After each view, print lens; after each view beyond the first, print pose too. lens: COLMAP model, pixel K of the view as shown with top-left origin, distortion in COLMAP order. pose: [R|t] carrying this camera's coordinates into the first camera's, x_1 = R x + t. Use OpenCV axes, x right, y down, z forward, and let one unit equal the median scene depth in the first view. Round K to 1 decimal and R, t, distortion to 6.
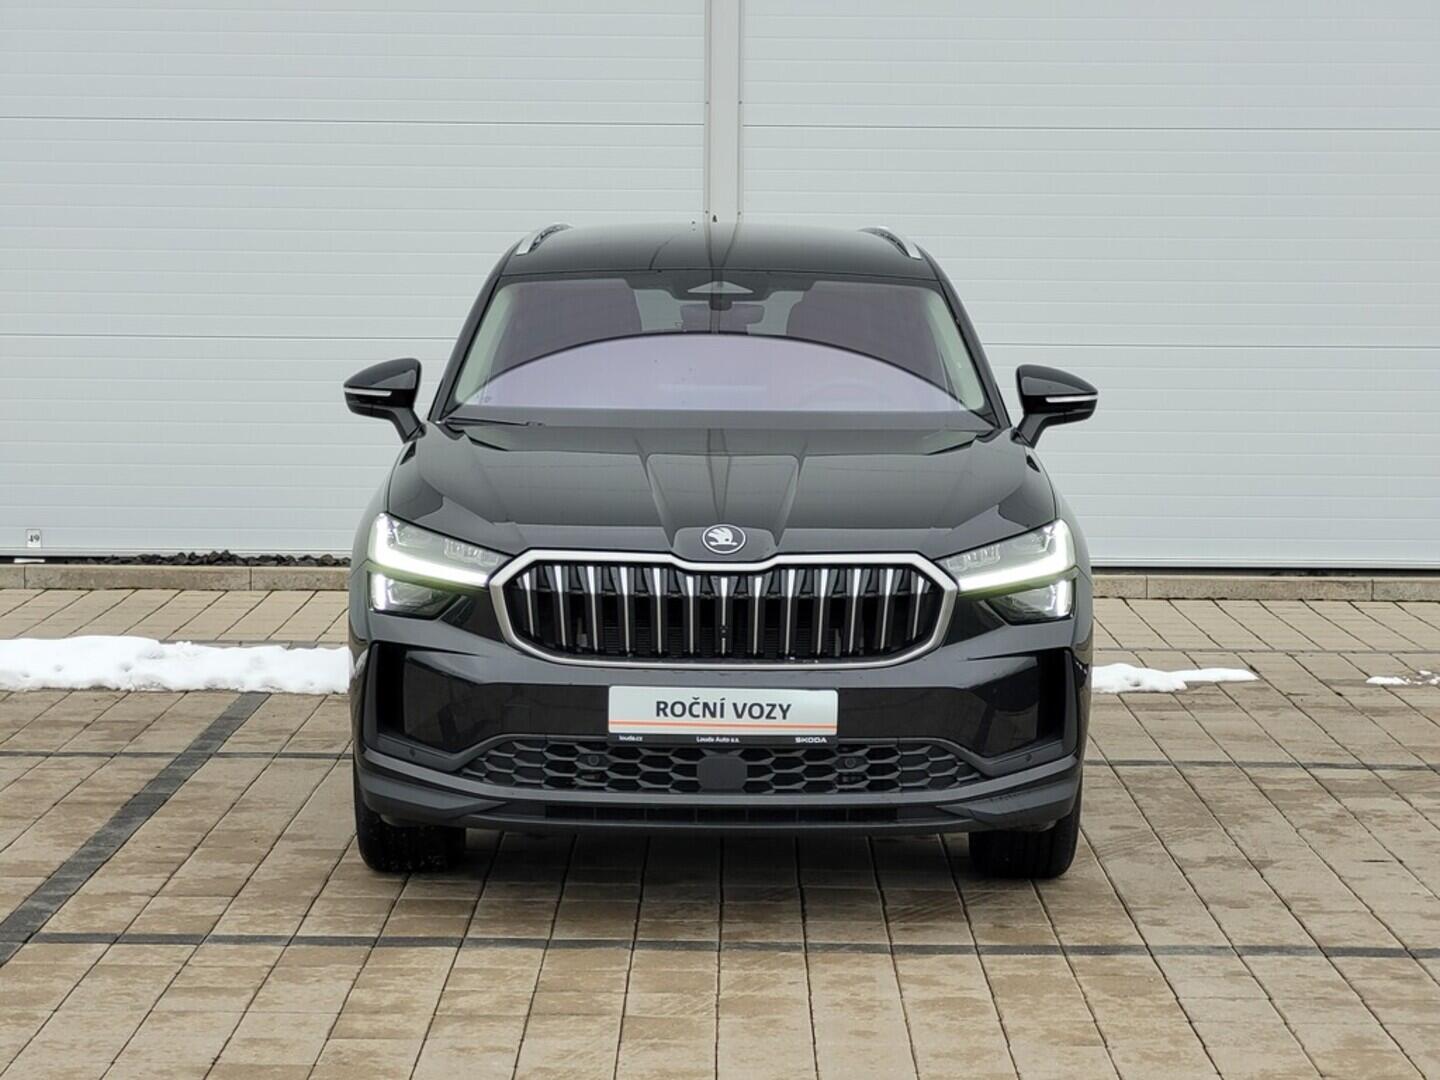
lens RADIAL K [[3052.9, 0, 720.0], [0, 3052.9, 540.0], [0, 0, 1]] dist [-0.083076, 0.819427]
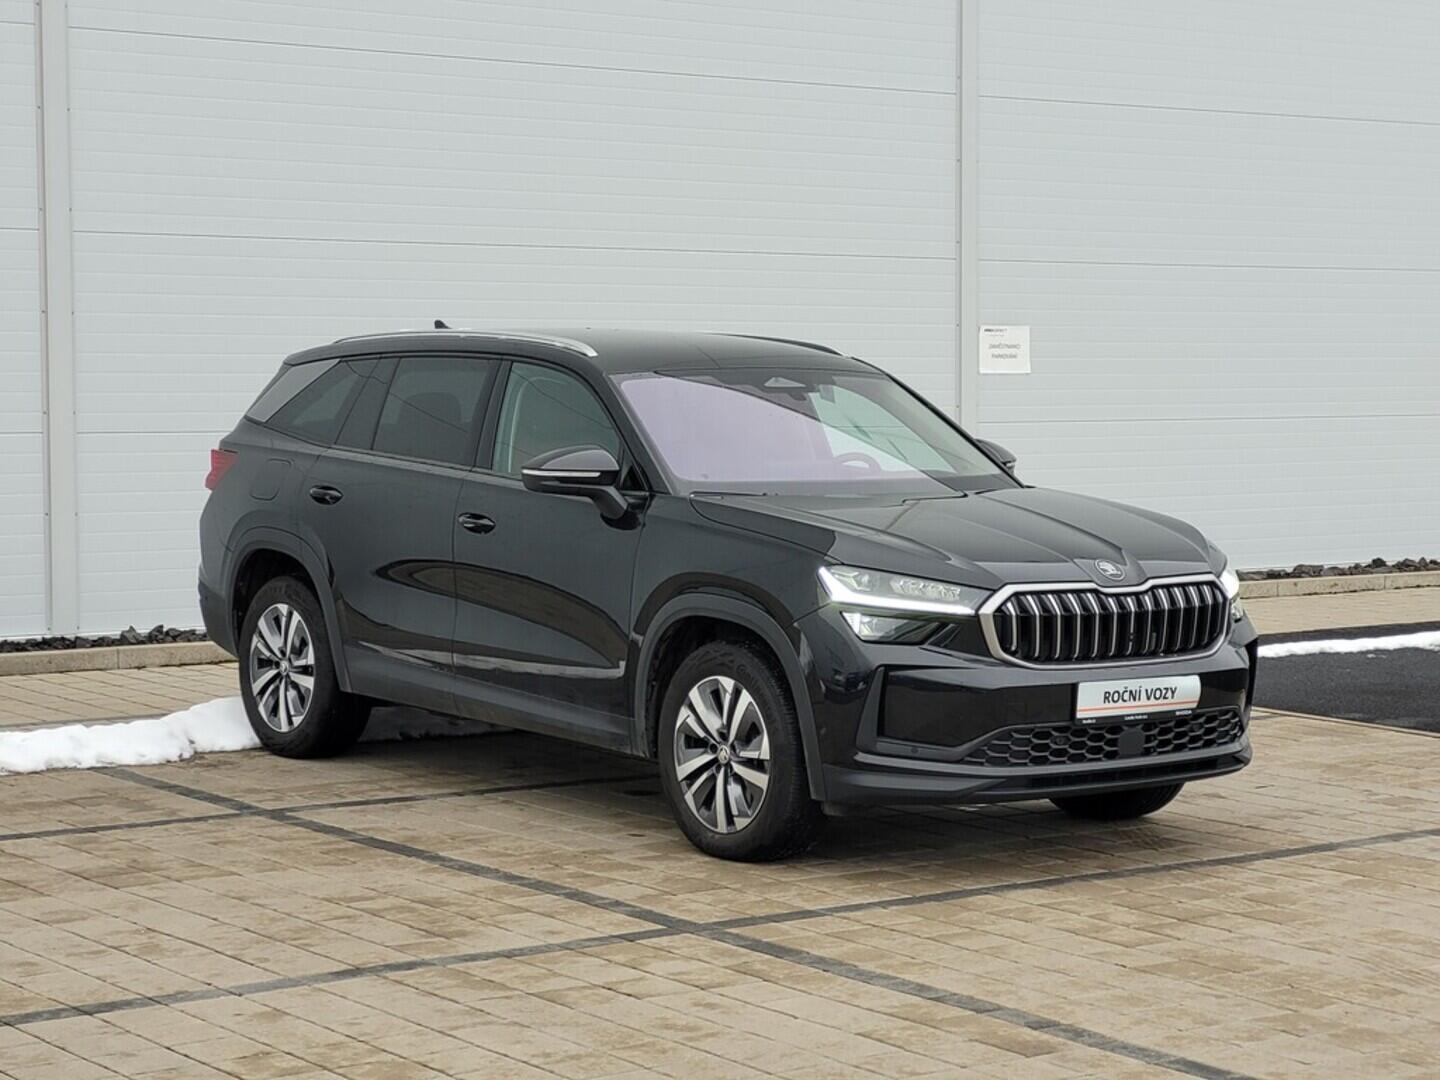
lens RADIAL K [[3052.9, 0, 720.0], [0, 3052.9, 540.0], [0, 0, 1]] dist [-0.083076, 0.819427]
pose [[0.797201, -0.040103, 0.602381, -0.949816], [0.056995, 0.998334, -0.008964, -0.011182], [-0.601018, 0.041479, 0.798158, 0.031512]]
